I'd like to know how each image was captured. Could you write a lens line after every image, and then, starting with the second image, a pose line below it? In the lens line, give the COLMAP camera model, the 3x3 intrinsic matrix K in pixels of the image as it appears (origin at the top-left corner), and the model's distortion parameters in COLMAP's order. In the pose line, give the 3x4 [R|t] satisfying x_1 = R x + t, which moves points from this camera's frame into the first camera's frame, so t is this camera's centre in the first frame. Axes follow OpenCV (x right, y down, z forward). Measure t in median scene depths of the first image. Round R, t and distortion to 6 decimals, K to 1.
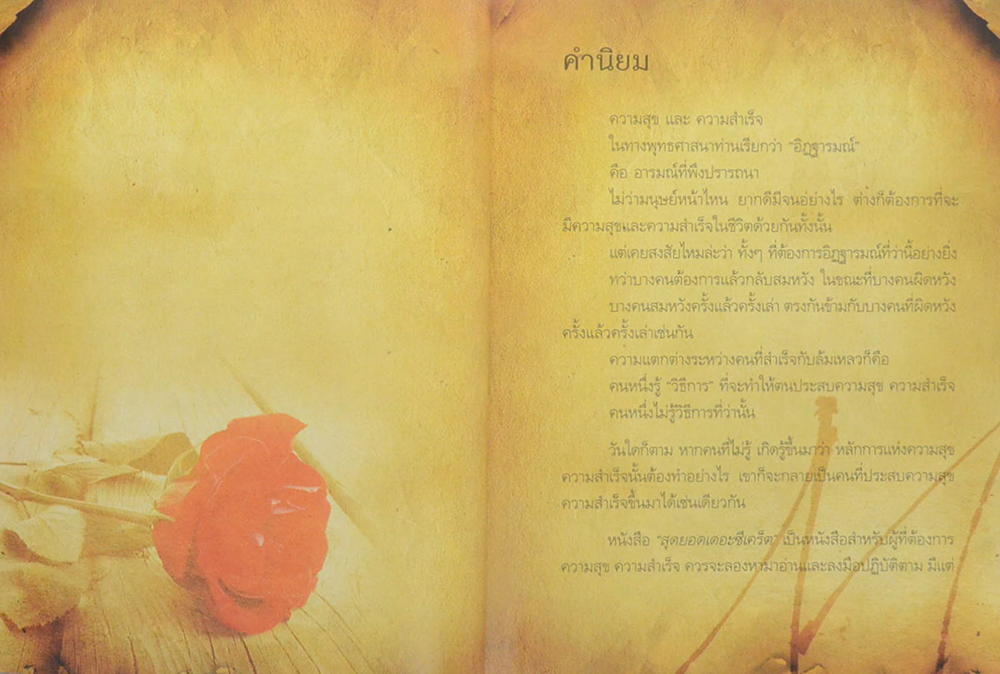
lens RADIAL K [[961.9, 0, 490.1], [0, 961.9, 344.3], [0, 0, 1]] dist [0.009342, 0.000000]
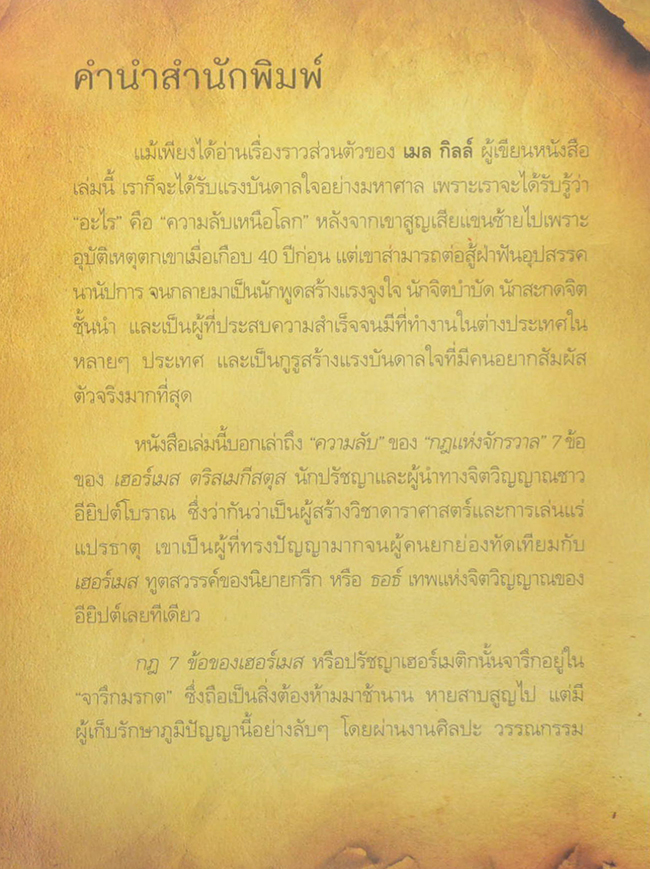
lens RADIAL K [[1236.6, 0, 345.6], [0, 1236.6, 459.3], [0, 0, 1]] dist [0.008523, 0.000000]
pose [[0.999857, -0.006967, -0.015422, 0.306562], [0.007169, 0.999889, 0.013061, -0.000131], [0.015329, -0.013169, 0.999796, 0.006516]]
